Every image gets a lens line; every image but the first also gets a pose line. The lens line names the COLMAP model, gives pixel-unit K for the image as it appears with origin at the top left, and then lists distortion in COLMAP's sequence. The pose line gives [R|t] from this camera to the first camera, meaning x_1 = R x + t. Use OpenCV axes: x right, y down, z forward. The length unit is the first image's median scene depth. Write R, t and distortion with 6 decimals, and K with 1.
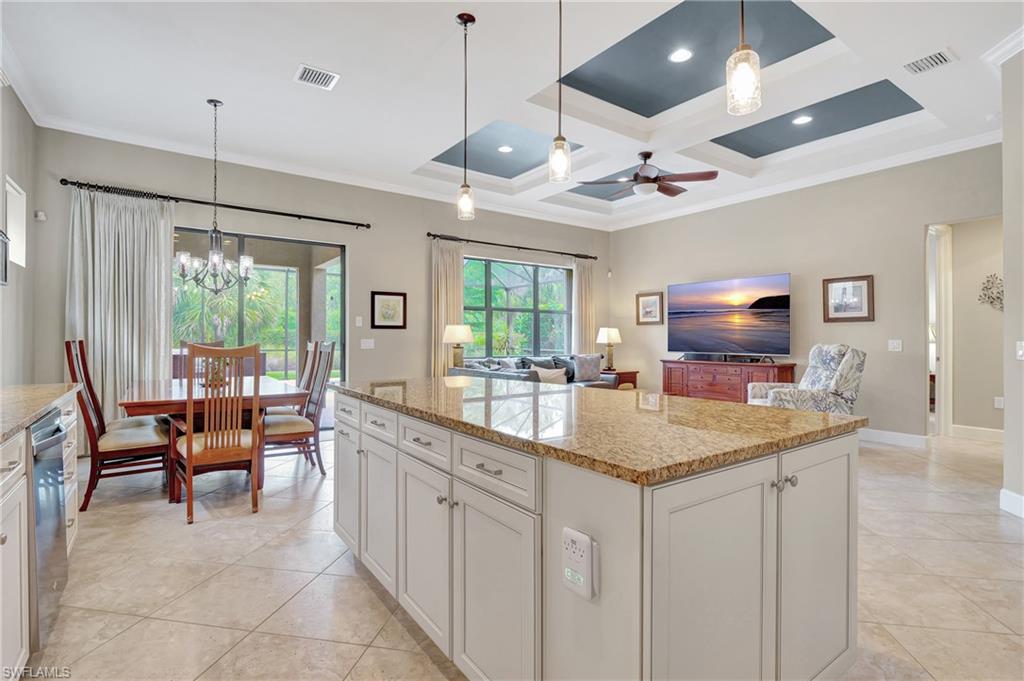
lens RADIAL K [[494.7, 0, 512.7], [0, 494.7, 335.5], [0, 0, 1]] dist [-0.011740, -0.001430]
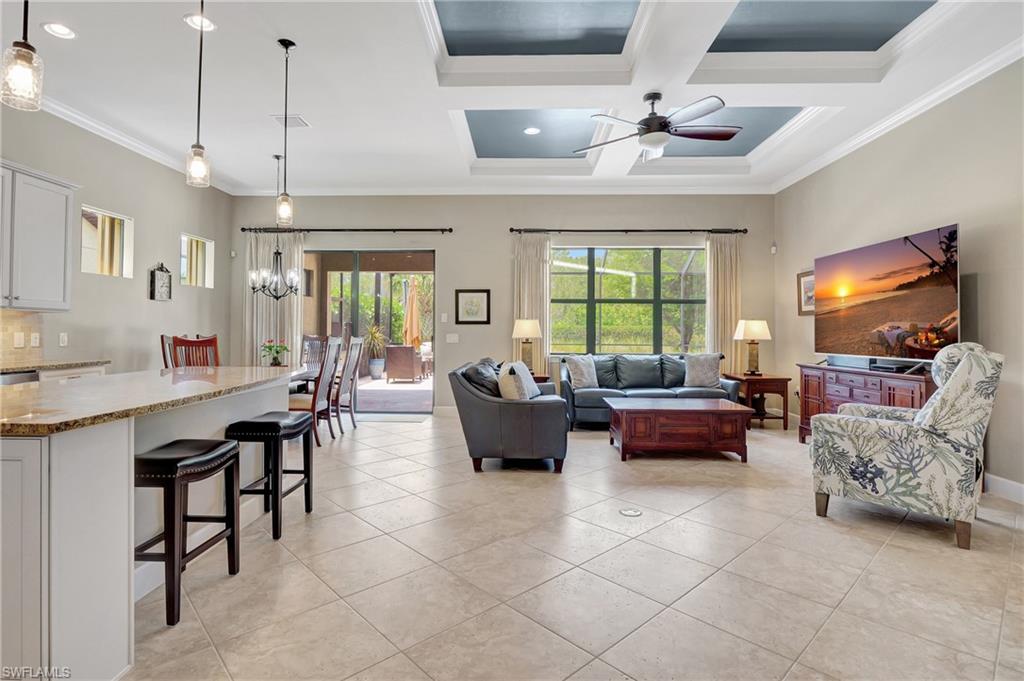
lens RADIAL K [[494.7, 0, 509.7], [0, 494.7, 338.3], [0, 0, 1]] dist [-0.011740, -0.001430]
pose [[0.793878, 0.006894, -0.608038, 0.454491], [0.002521, 0.999890, 0.014628, 0.001551], [0.608072, -0.013146, 0.793773, 0.198596]]
